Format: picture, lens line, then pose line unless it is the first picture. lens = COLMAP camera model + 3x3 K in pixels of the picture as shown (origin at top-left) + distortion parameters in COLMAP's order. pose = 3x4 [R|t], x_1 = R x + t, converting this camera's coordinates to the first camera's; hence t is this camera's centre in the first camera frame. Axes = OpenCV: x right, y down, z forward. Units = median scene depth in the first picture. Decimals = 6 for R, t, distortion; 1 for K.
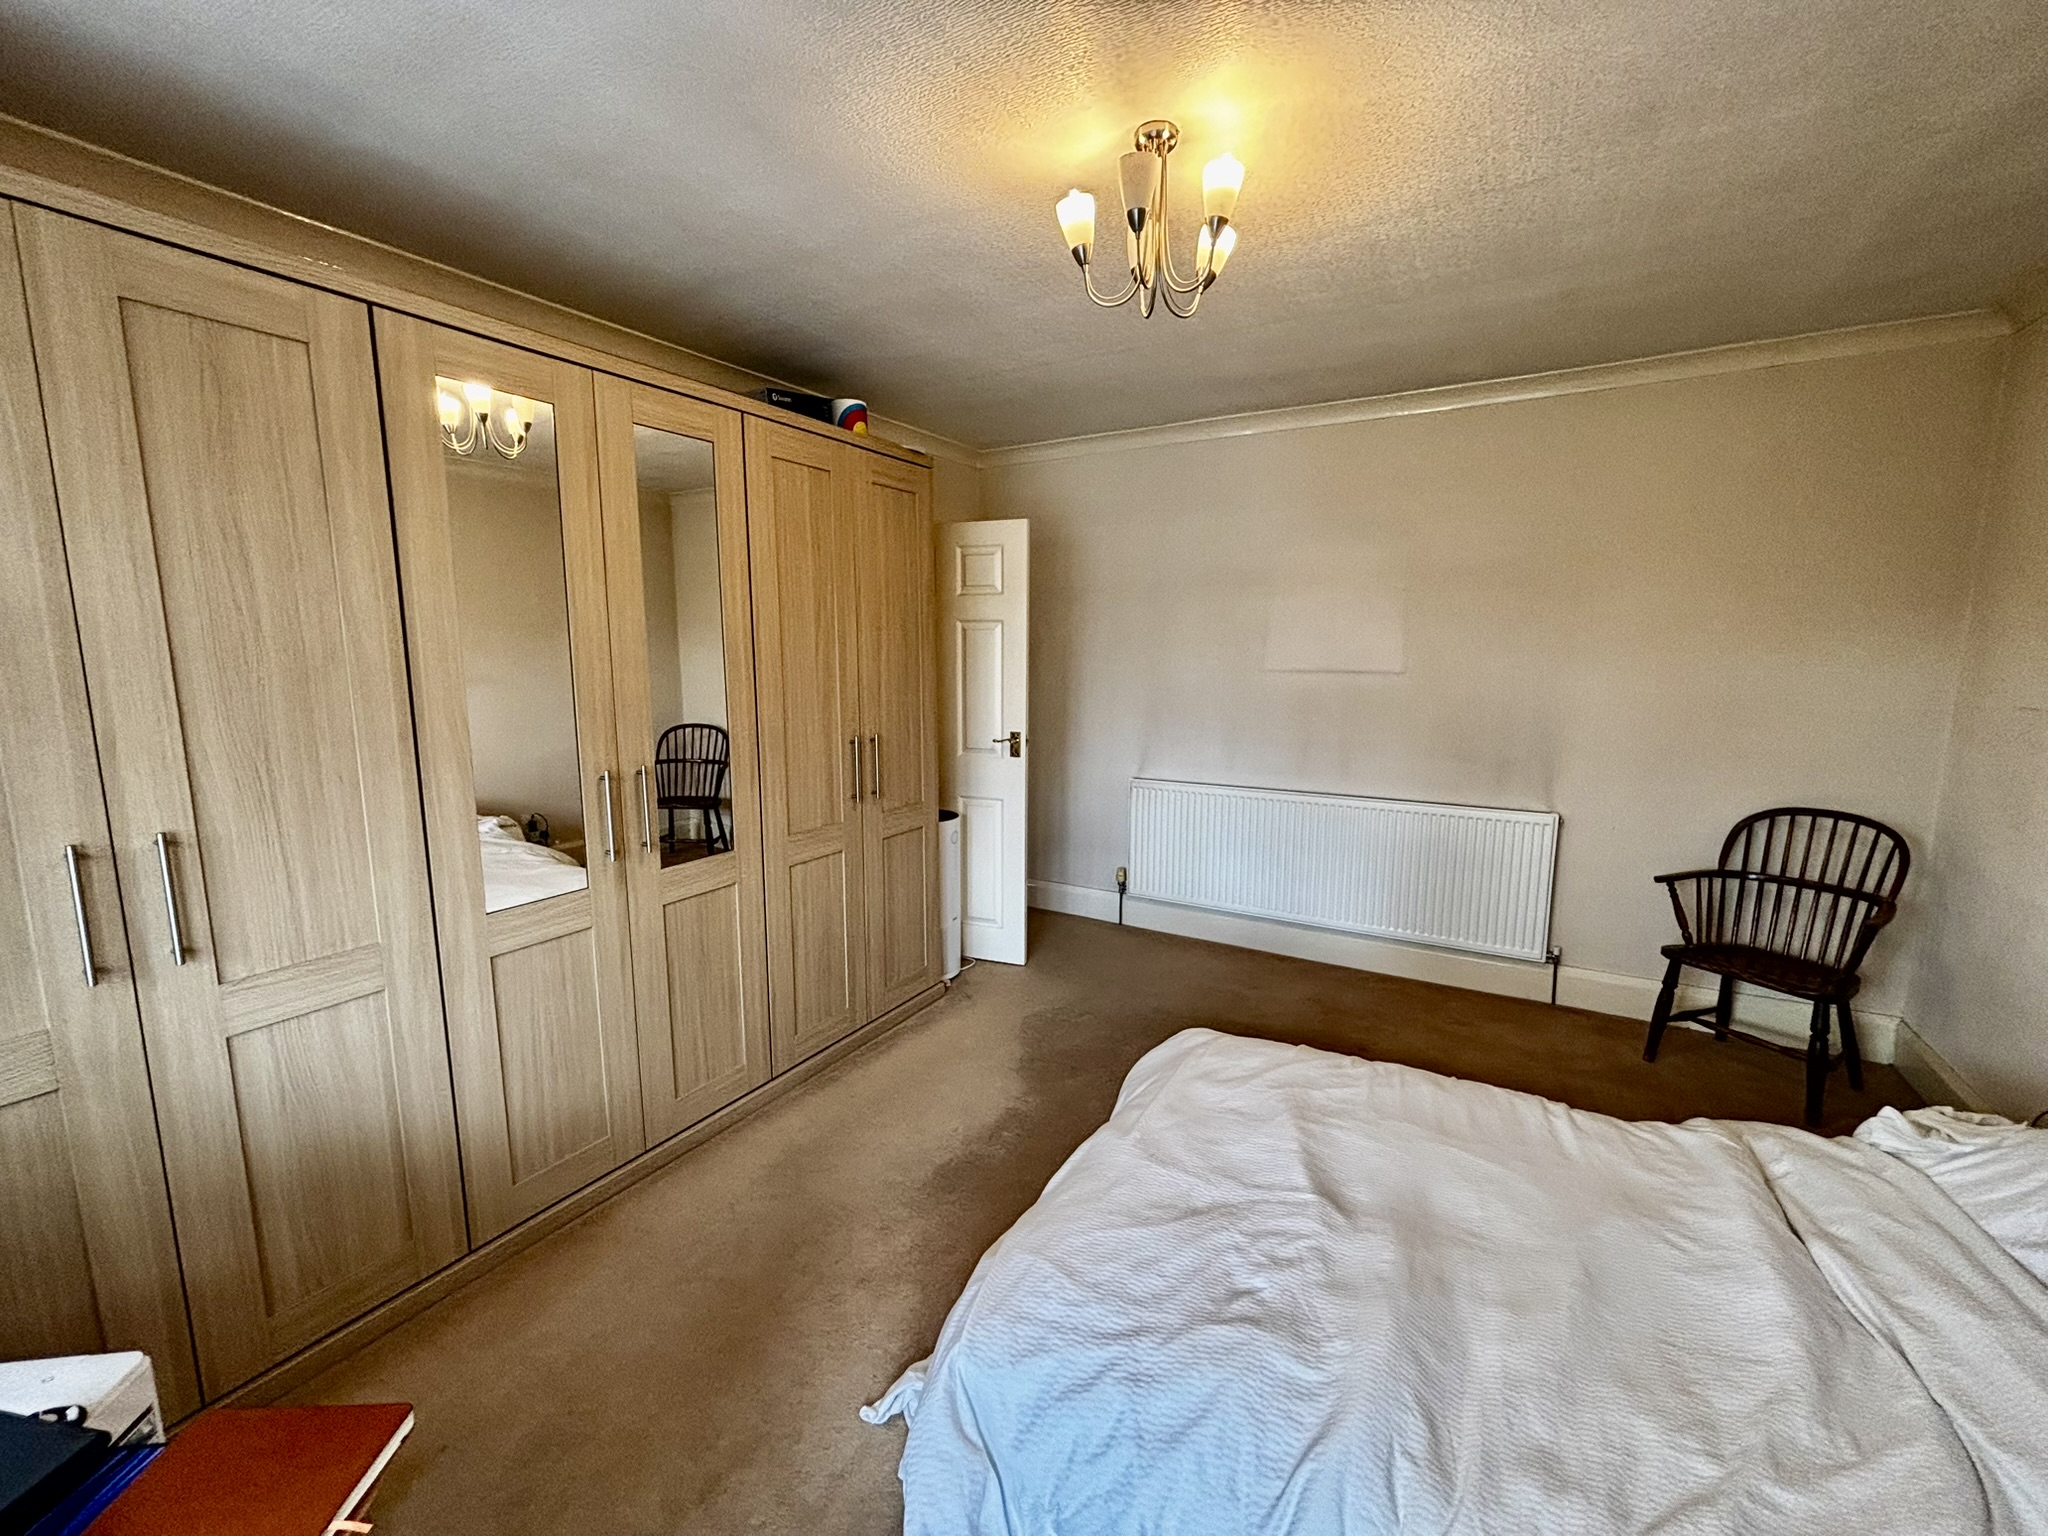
lens RADIAL K [[828.8, 0, 1023.9], [0, 828.8, 762.8], [0, 0, 1]] dist [0.013443, -0.008692]
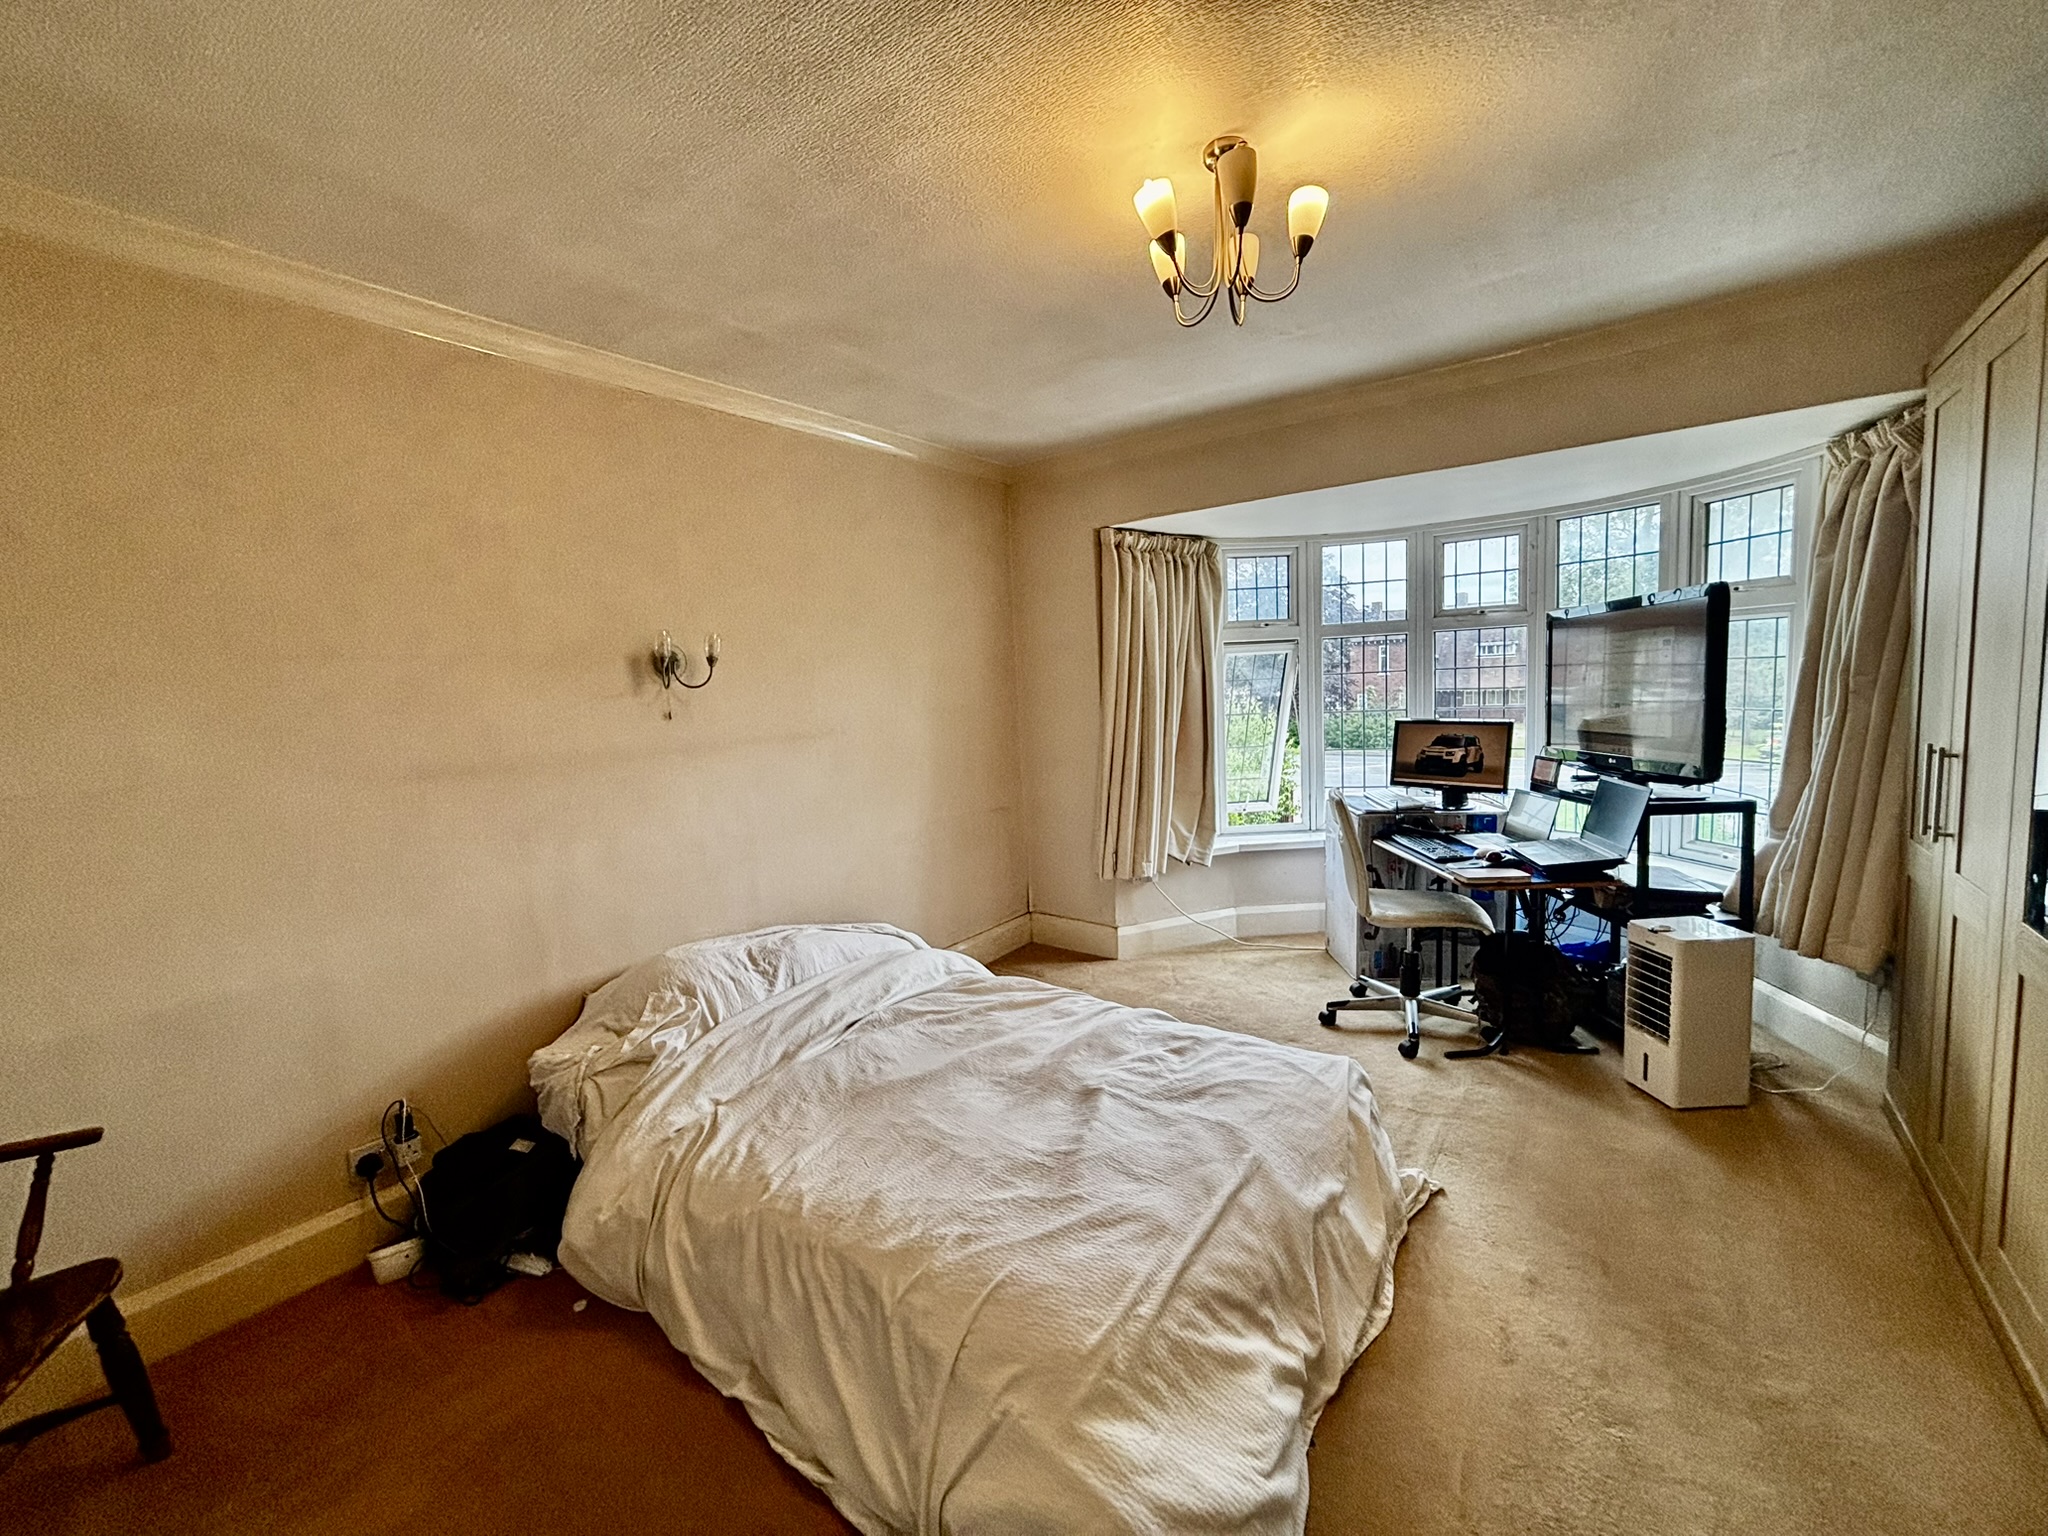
lens RADIAL K [[828.8, 0, 1023.9], [0, 828.8, 762.8], [0, 0, 1]] dist [0.013443, -0.008692]
pose [[-0.993882, 0.031768, 0.105781, 0.322650], [0.056763, 0.968498, 0.242465, -0.290950], [-0.094746, 0.246986, -0.964376, 2.152264]]
